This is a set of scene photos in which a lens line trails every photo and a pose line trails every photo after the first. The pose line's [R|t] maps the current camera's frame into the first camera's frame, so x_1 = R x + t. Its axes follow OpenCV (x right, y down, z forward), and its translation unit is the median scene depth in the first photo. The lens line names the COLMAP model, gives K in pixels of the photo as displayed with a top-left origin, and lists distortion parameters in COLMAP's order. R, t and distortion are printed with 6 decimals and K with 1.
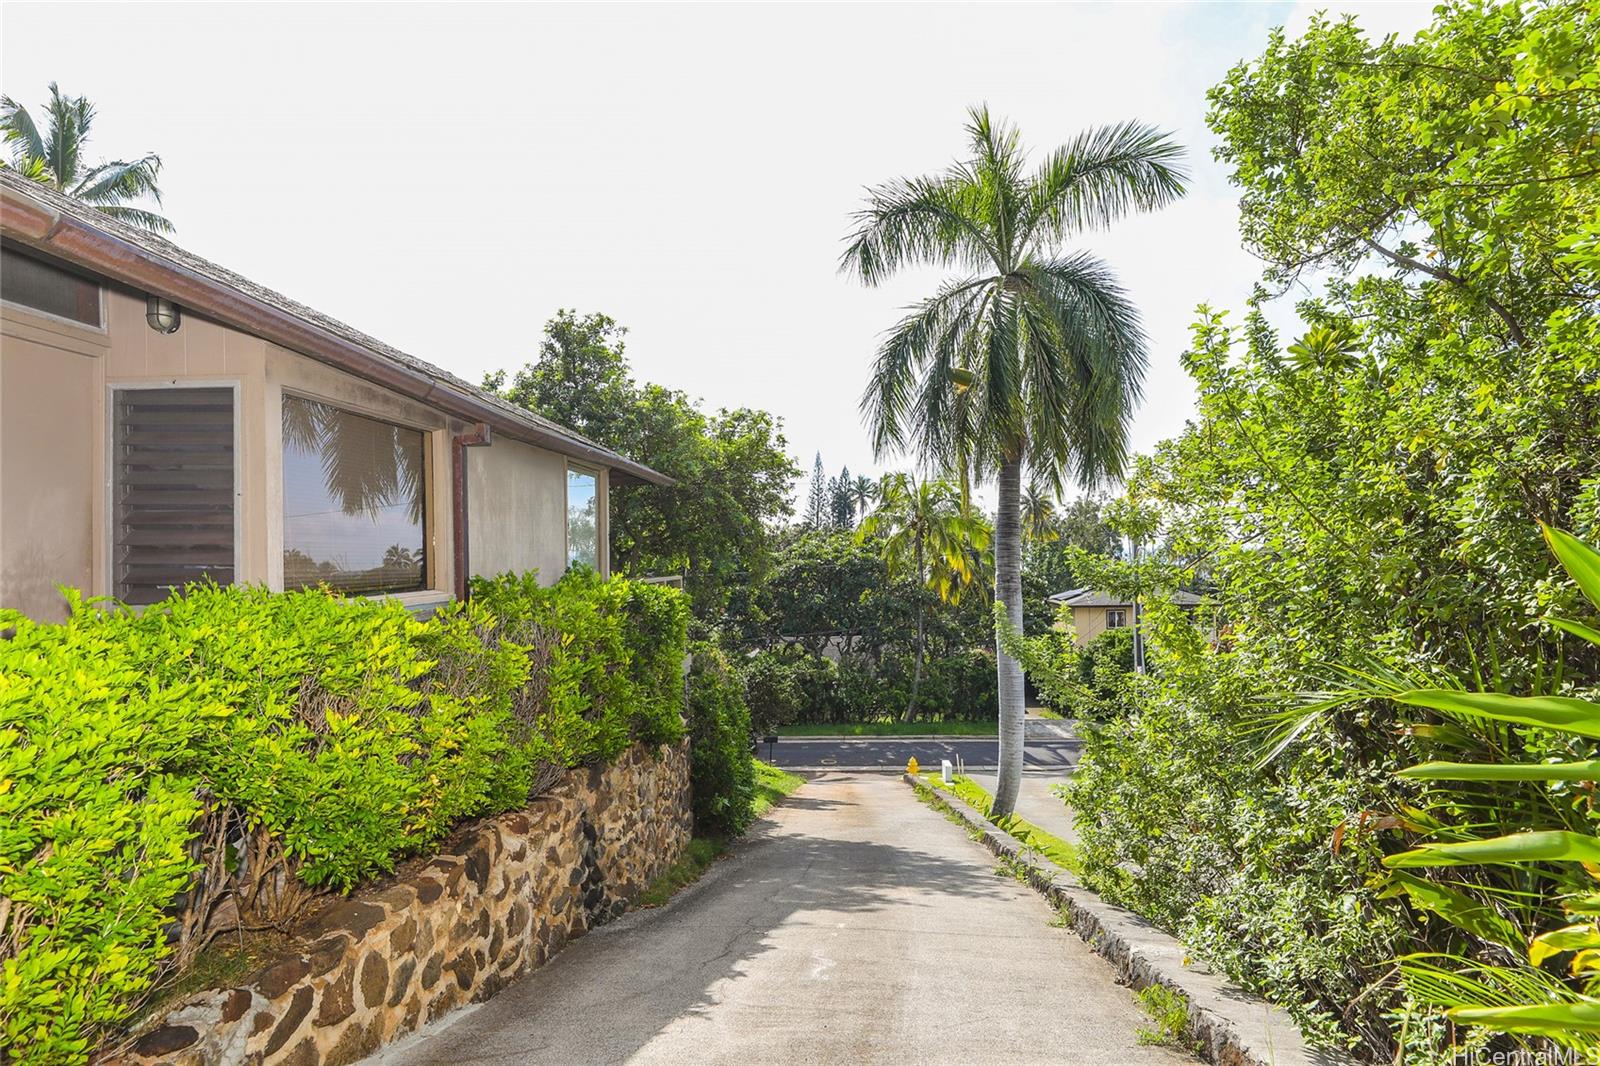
lens RADIAL K [[966.5, 0, 800.2], [0, 966.5, 530.6], [0, 0, 1]] dist [0.003076, 0.000012]
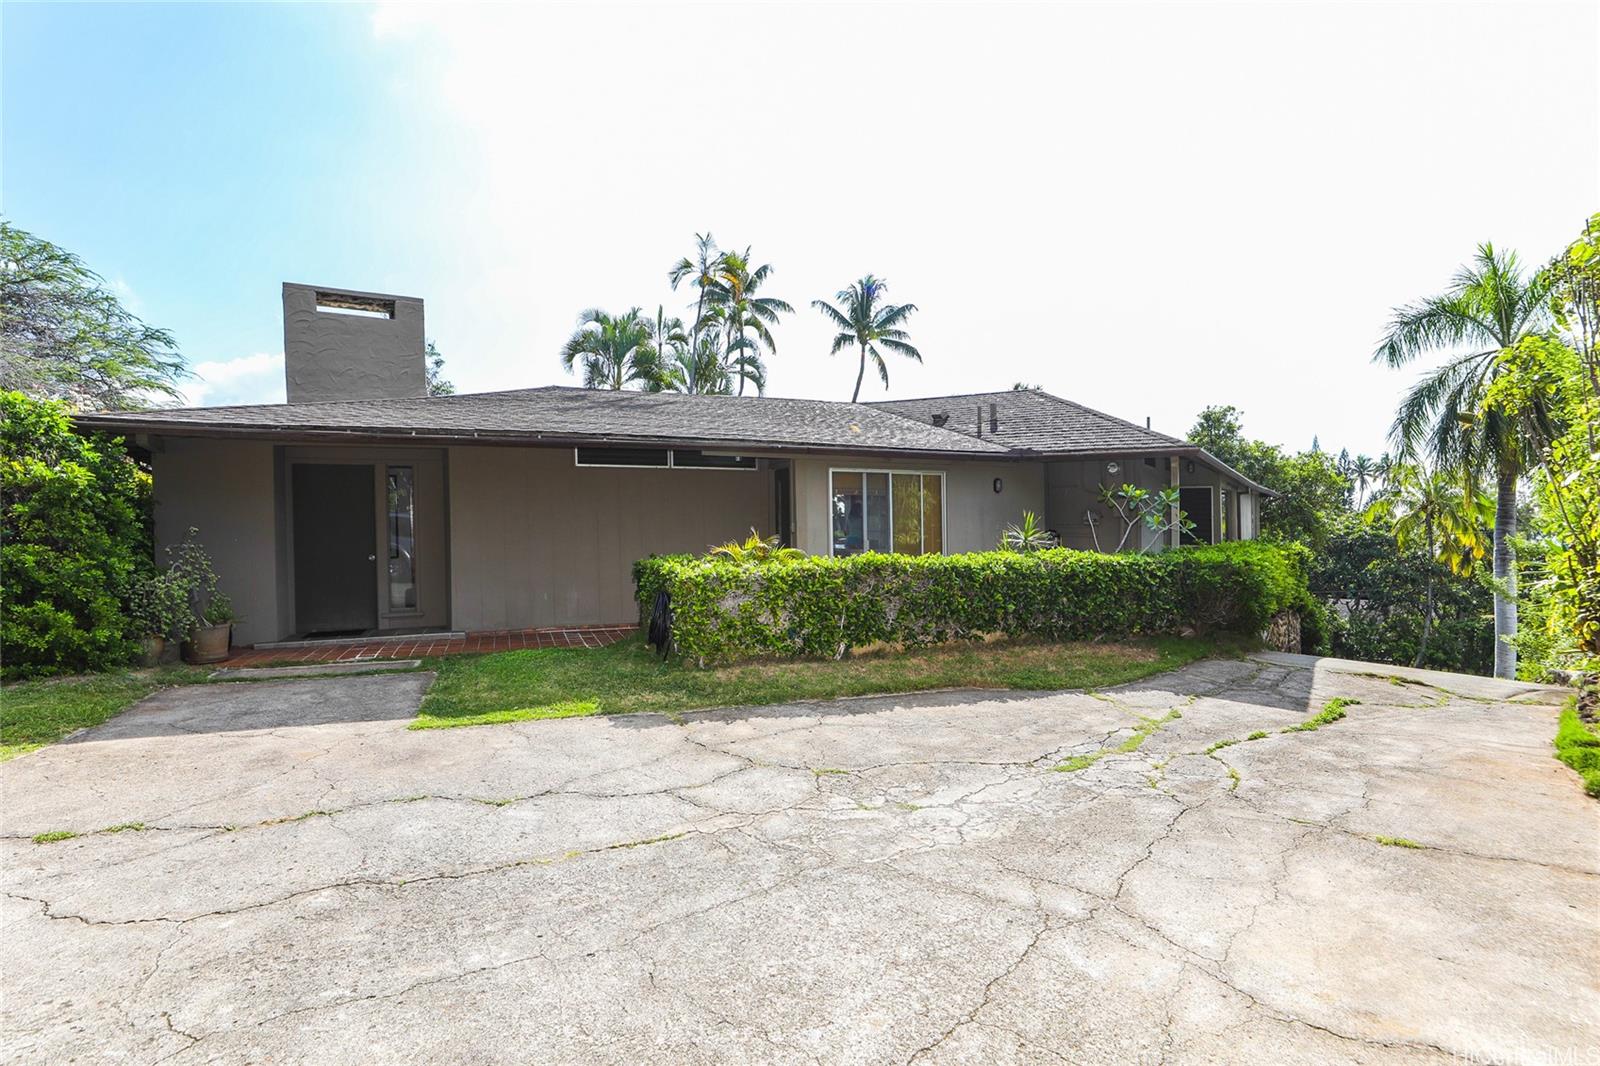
lens RADIAL K [[823.3, 0, 802.3], [0, 823.3, 500.9], [0, 0, 1]] dist [-0.004991, 0.000144]
pose [[0.863375, 0.010758, -0.504449, -0.081144], [-0.010939, 0.999937, 0.002603, -0.020673], [0.504445, 0.003271, 0.863438, -0.628033]]
